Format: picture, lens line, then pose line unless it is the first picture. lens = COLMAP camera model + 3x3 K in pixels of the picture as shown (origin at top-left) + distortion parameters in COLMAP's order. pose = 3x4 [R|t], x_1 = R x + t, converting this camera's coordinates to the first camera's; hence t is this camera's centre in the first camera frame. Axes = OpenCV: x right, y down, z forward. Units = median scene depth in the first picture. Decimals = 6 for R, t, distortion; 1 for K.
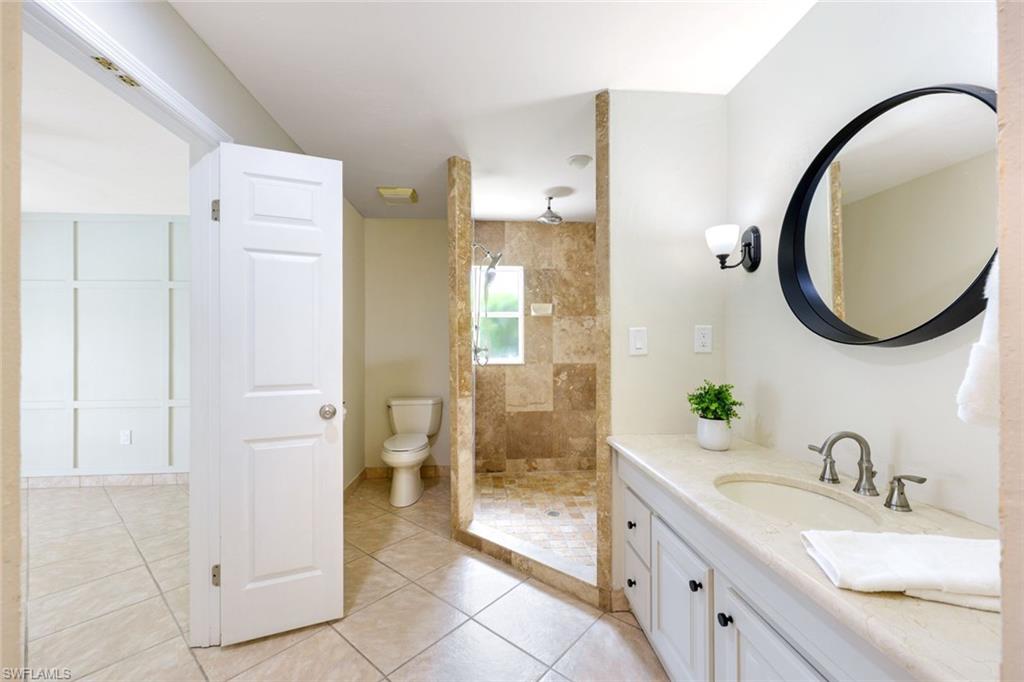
lens RADIAL K [[414.1, 0, 508.5], [0, 414.1, 342.3], [0, 0, 1]] dist [-0.000260, 0.001198]
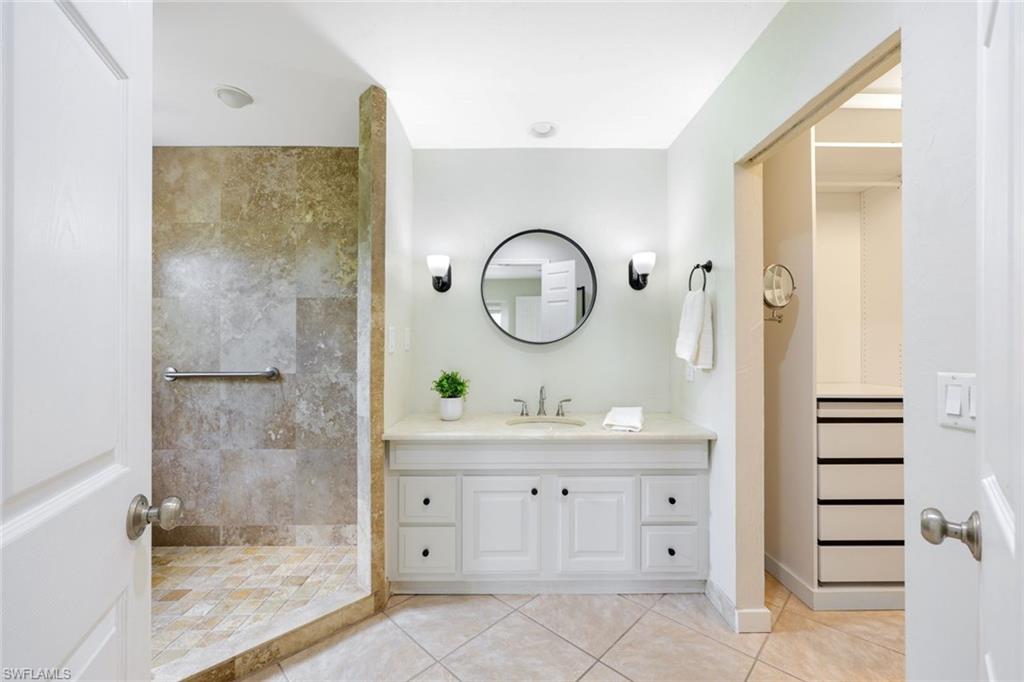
lens RADIAL K [[414.1, 0, 509.2], [0, 414.1, 343.1], [0, 0, 1]] dist [-0.000260, 0.001198]
pose [[0.063853, 0.010033, 0.997909, -0.728134], [-0.004158, 0.999943, -0.009787, 0.015377], [-0.997951, -0.003525, 0.063892, 0.617975]]
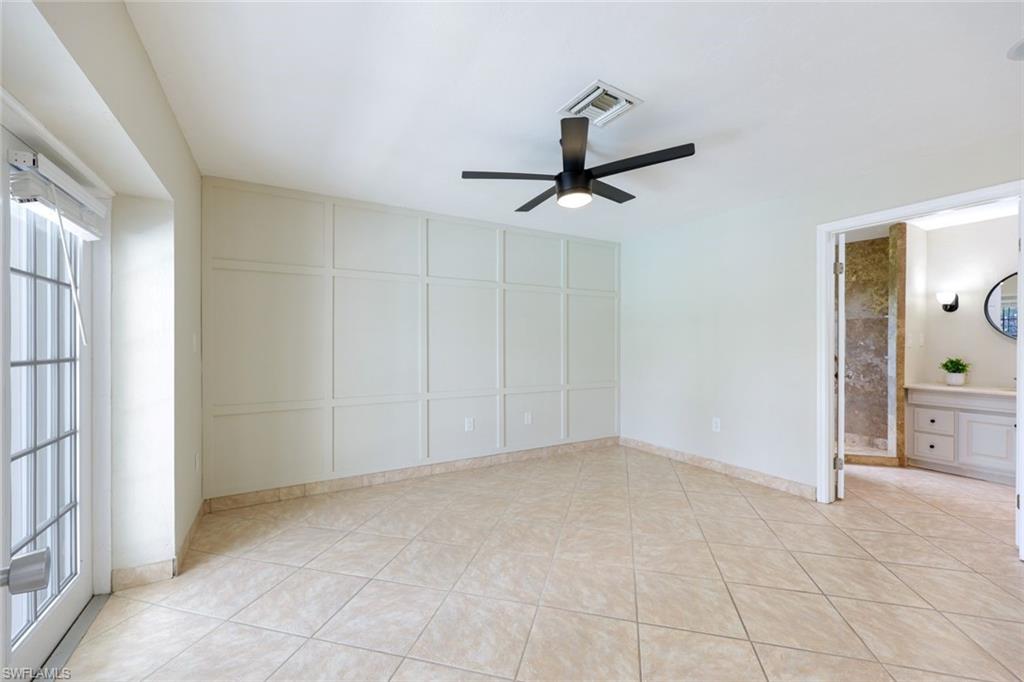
lens RADIAL K [[414.1, 0, 505.7], [0, 414.1, 342.3], [0, 0, 1]] dist [-0.000260, 0.001198]
pose [[0.899971, 0.007634, 0.435882, -2.486299], [-0.009820, 0.999948, 0.002763, 0.020904], [-0.435839, -0.006767, 0.899999, -0.026051]]
